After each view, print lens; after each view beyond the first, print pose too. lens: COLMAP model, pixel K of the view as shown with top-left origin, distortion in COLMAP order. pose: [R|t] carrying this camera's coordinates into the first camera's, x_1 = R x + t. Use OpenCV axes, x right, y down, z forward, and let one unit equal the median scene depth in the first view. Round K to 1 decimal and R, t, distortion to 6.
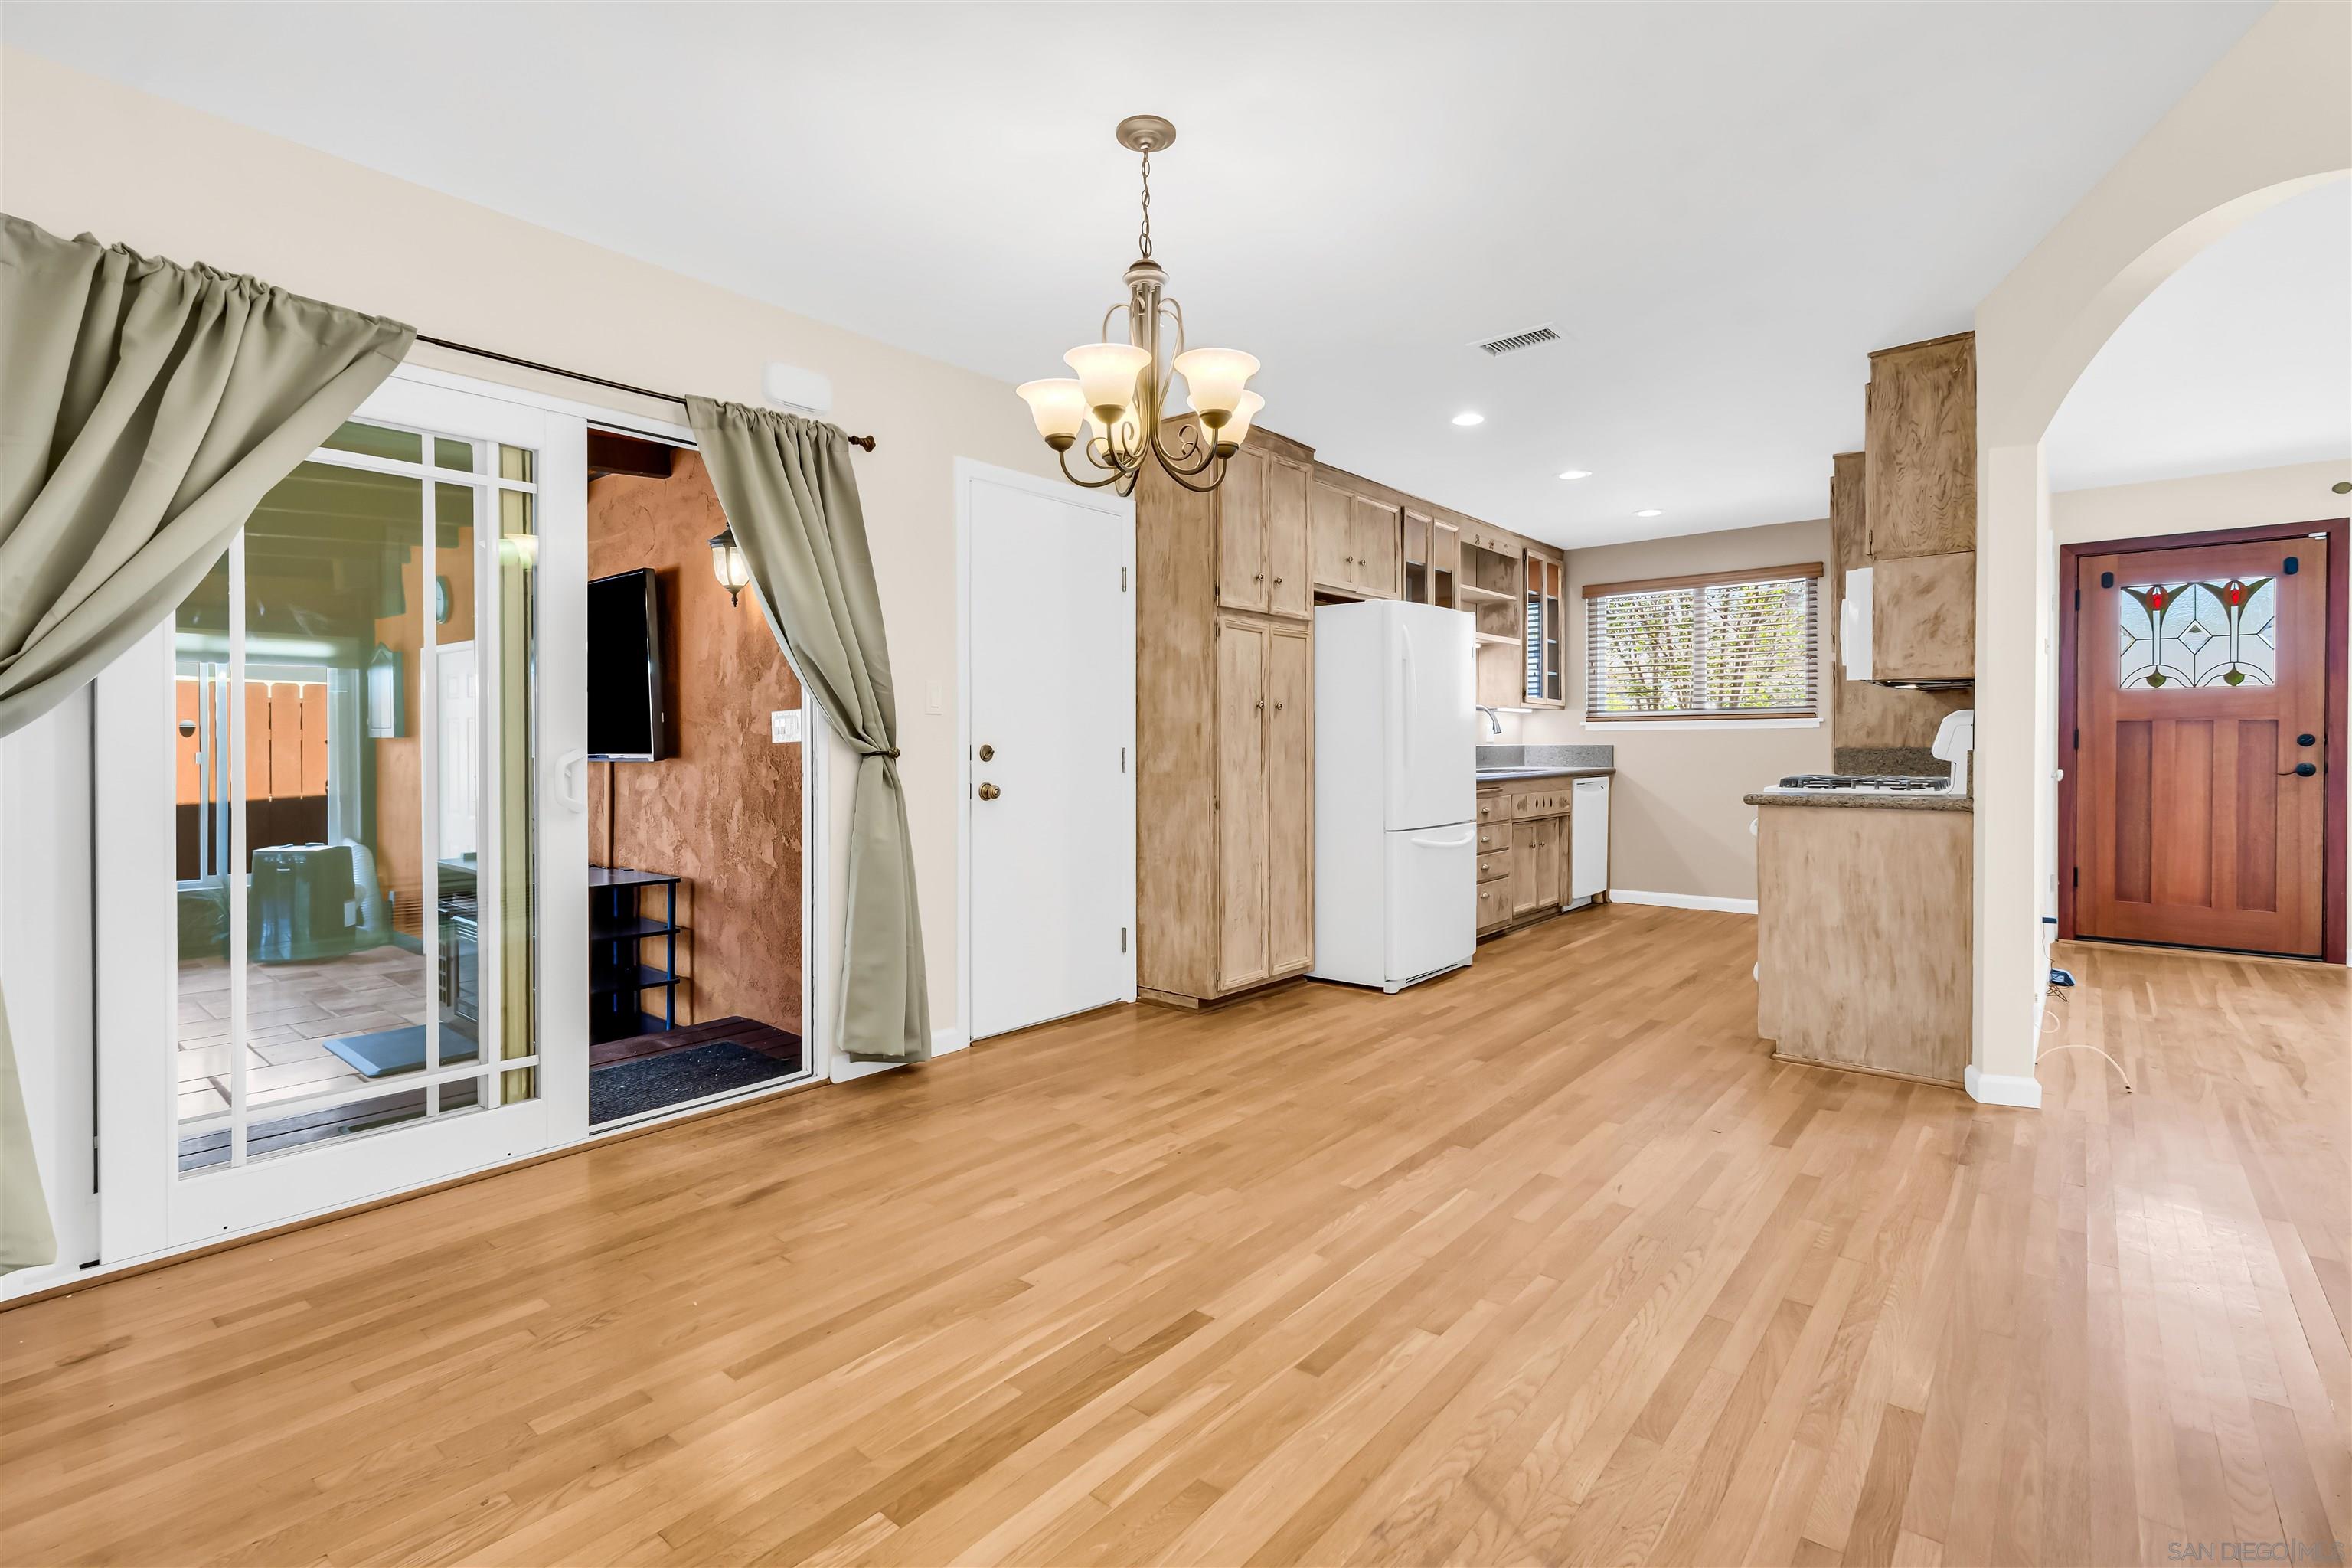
lens RADIAL K [[1084.8, 0, 1138.6], [0, 1084.8, 749.0], [0, 0, 1]] dist [-0.000843, -0.000329]
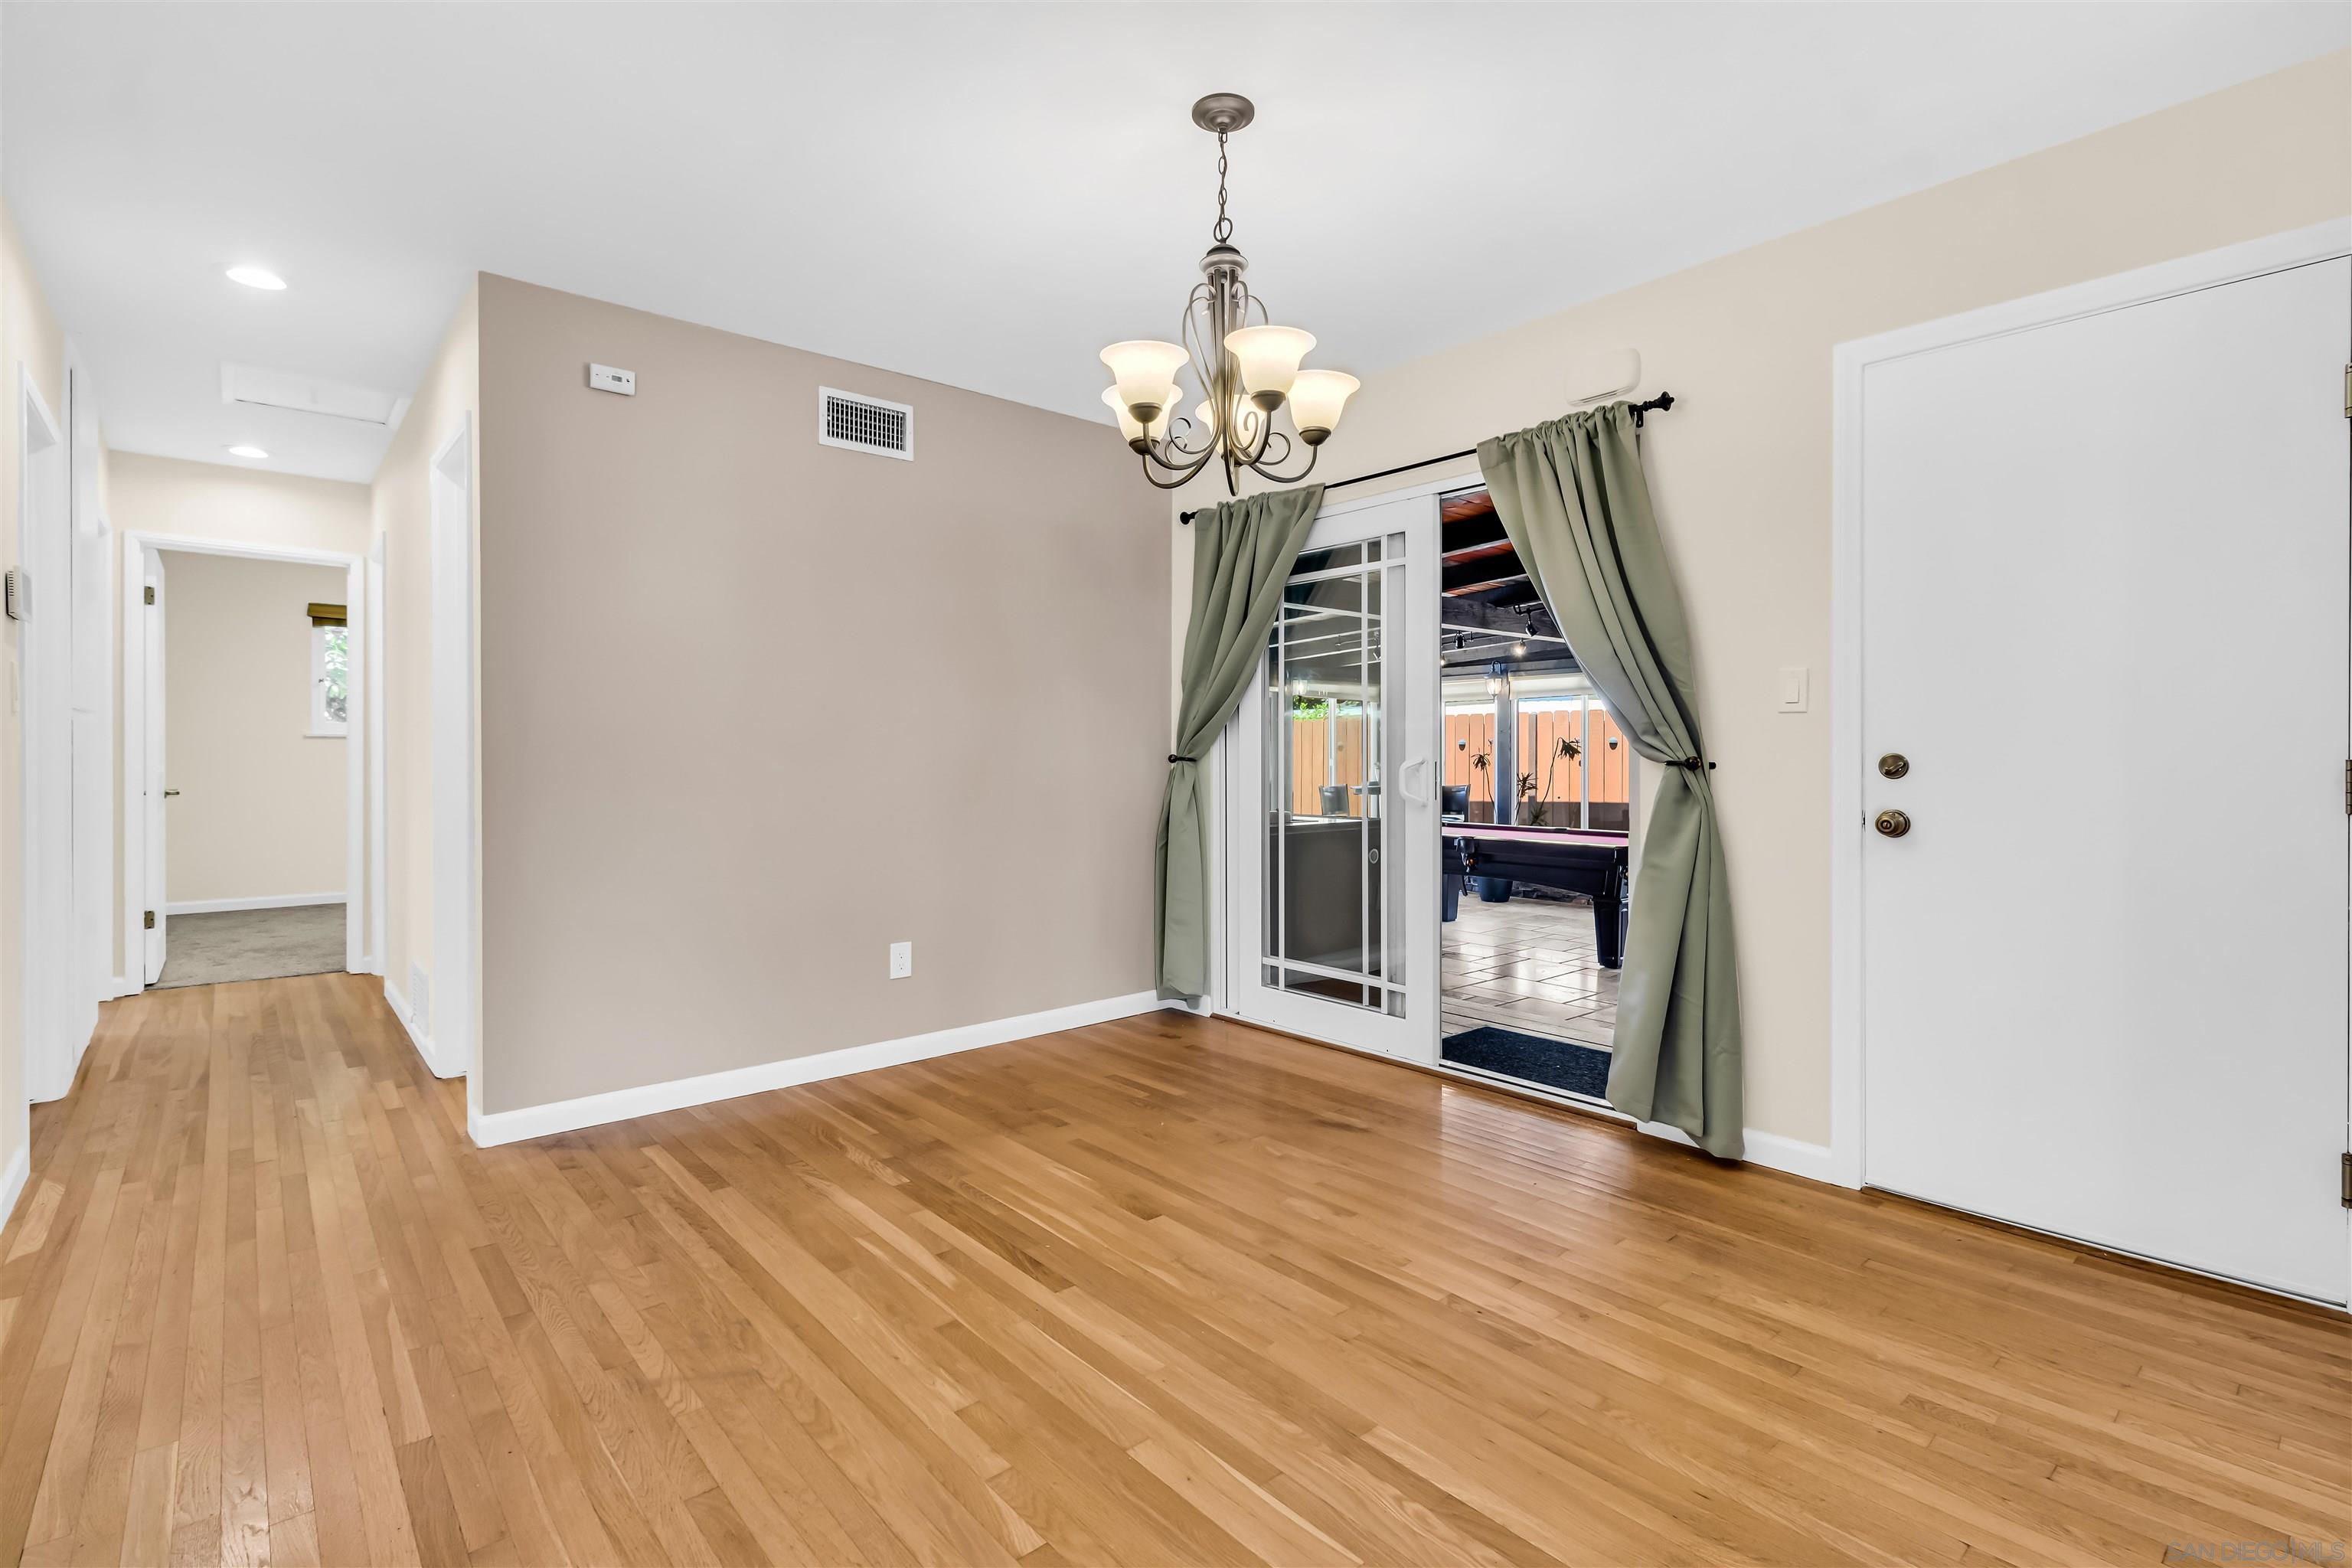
lens RADIAL K [[1093.8, 0, 1208.3], [0, 1093.8, 757.8], [0, 0, 1]] dist [-0.000814, 0.000528]
pose [[-0.127753, 0.005032, -0.991793, 0.497107], [-0.004791, 0.999972, 0.005690, -0.002717], [0.991794, 0.005478, -0.127726, 0.573153]]
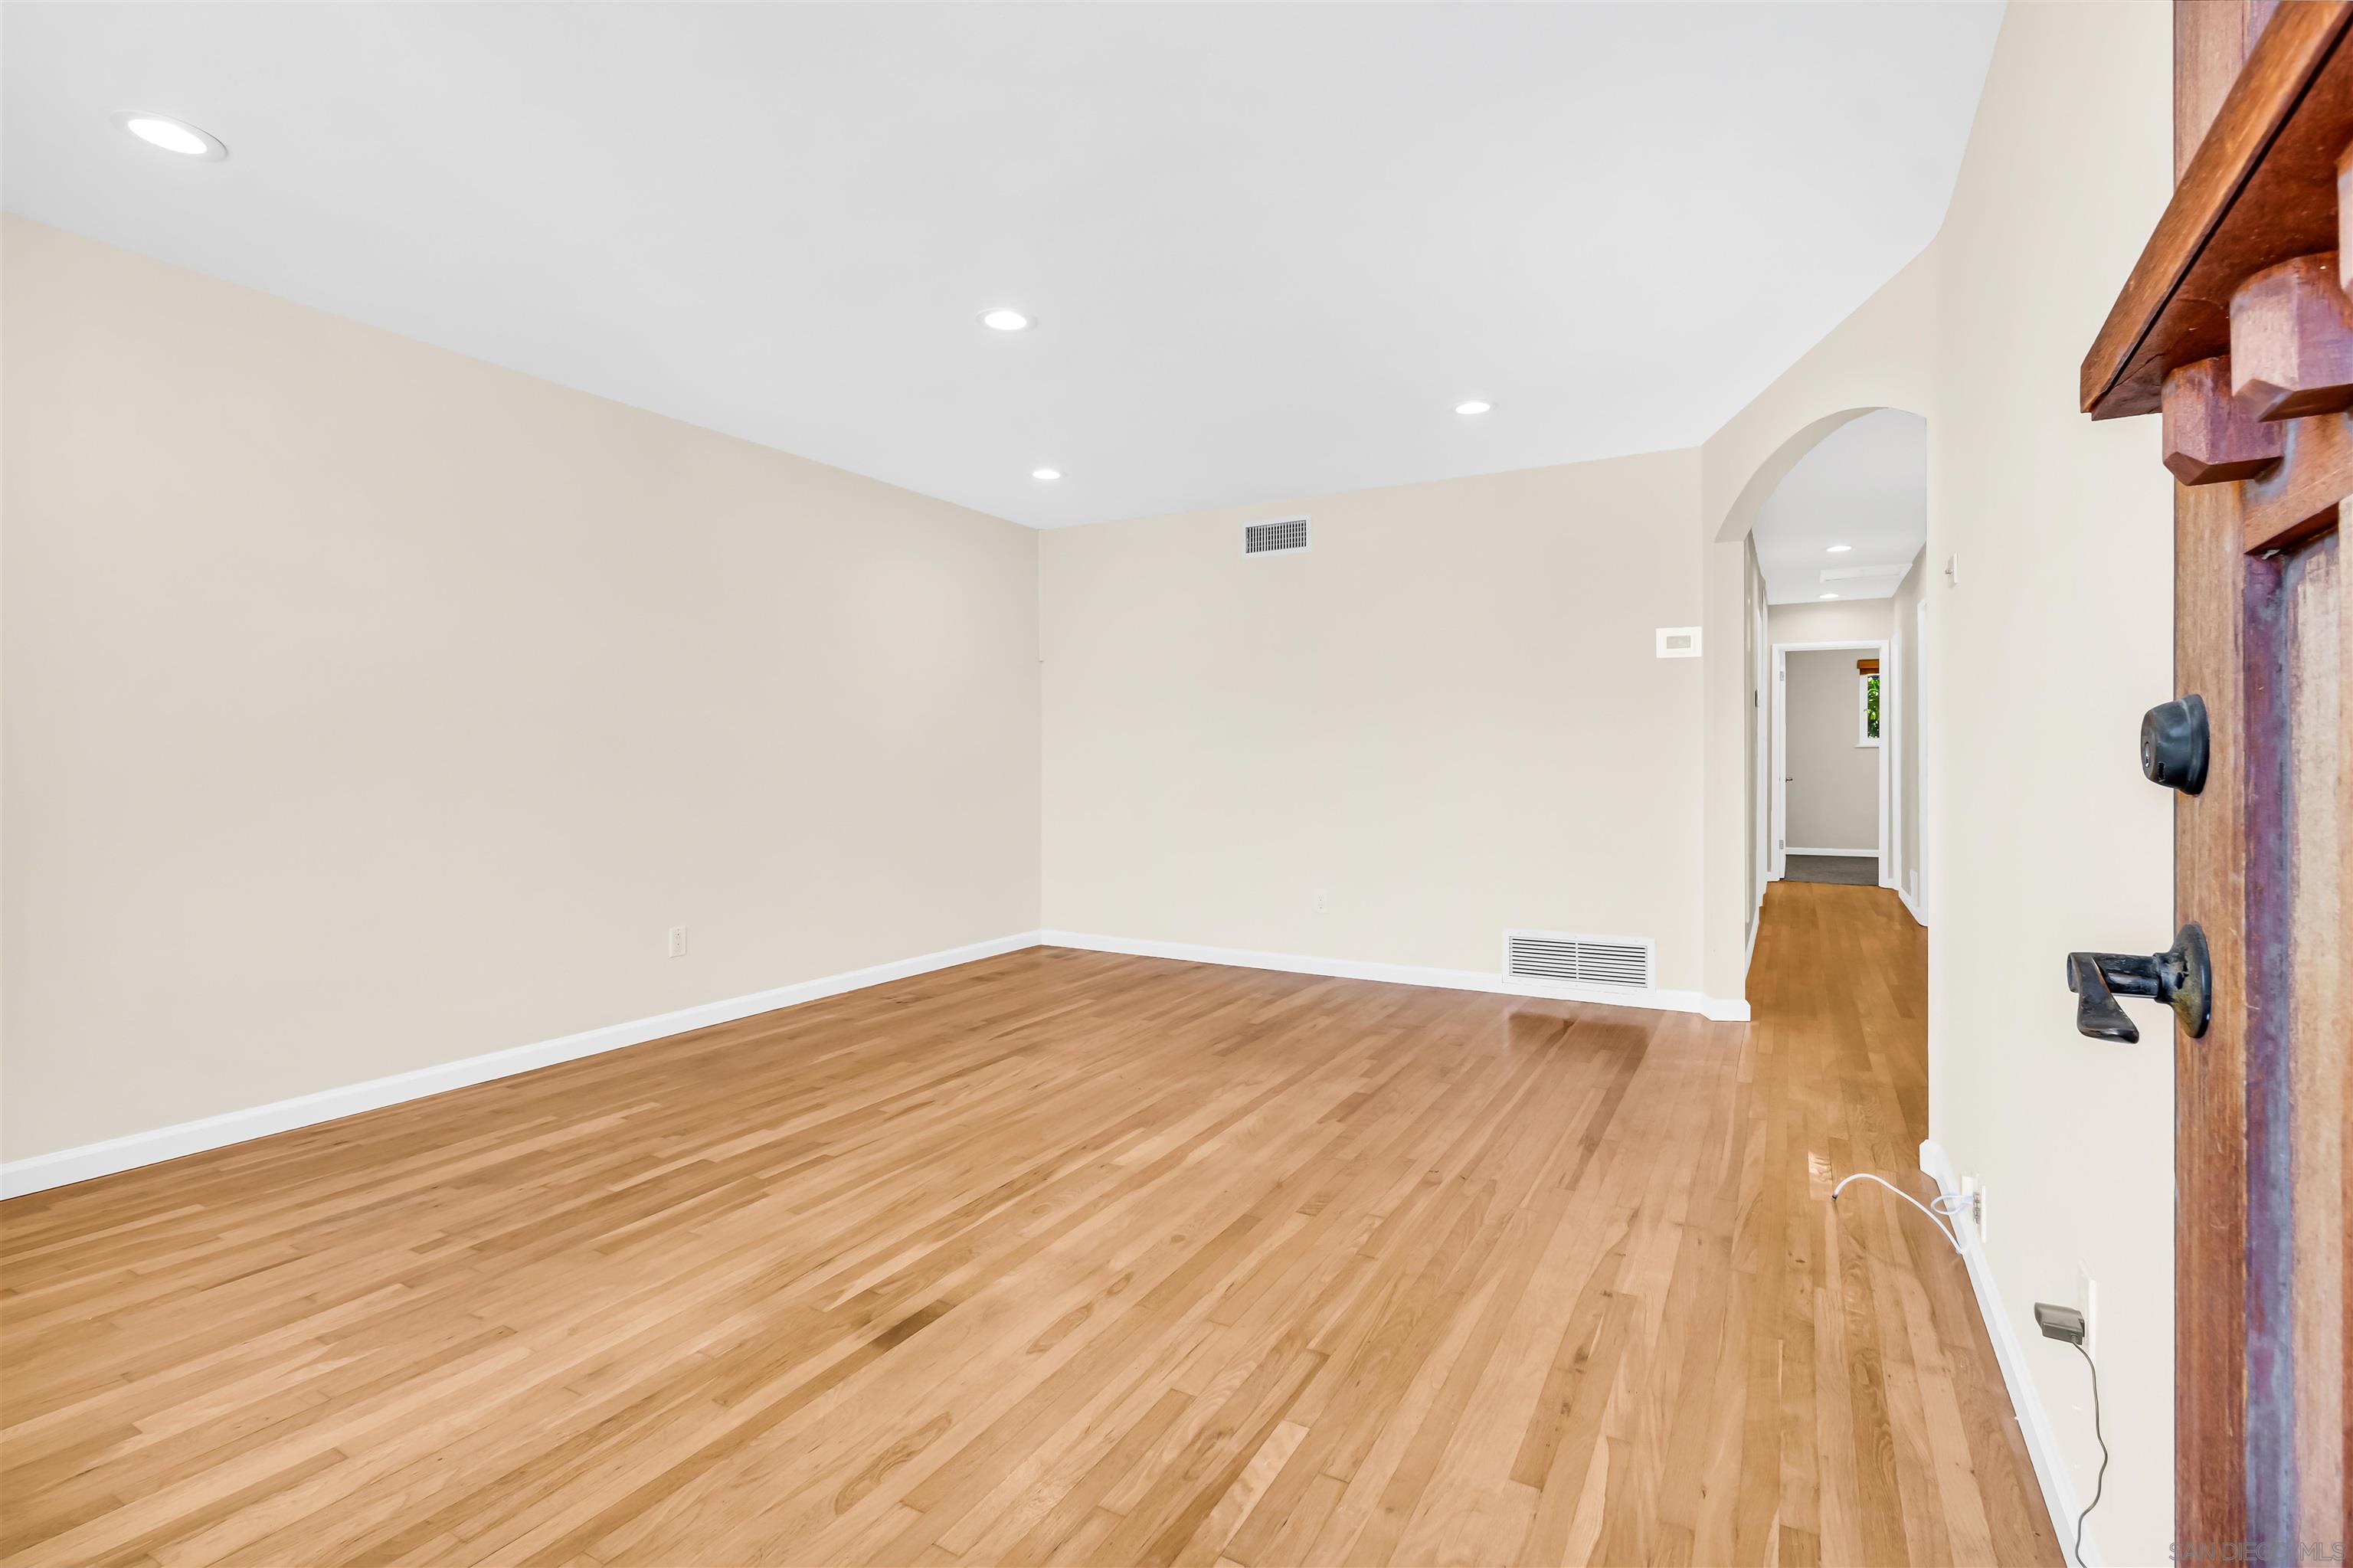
lens RADIAL K [[1056.7, 0, 1149.3], [0, 1056.7, 764.8], [0, 0, 1]] dist [-0.002217, 0.000174]
pose [[-0.985736, 0.006169, -0.168184, 1.137840], [0.004838, 0.999954, 0.008325, -0.010019], [0.168228, 0.007393, -0.985720, 1.232376]]
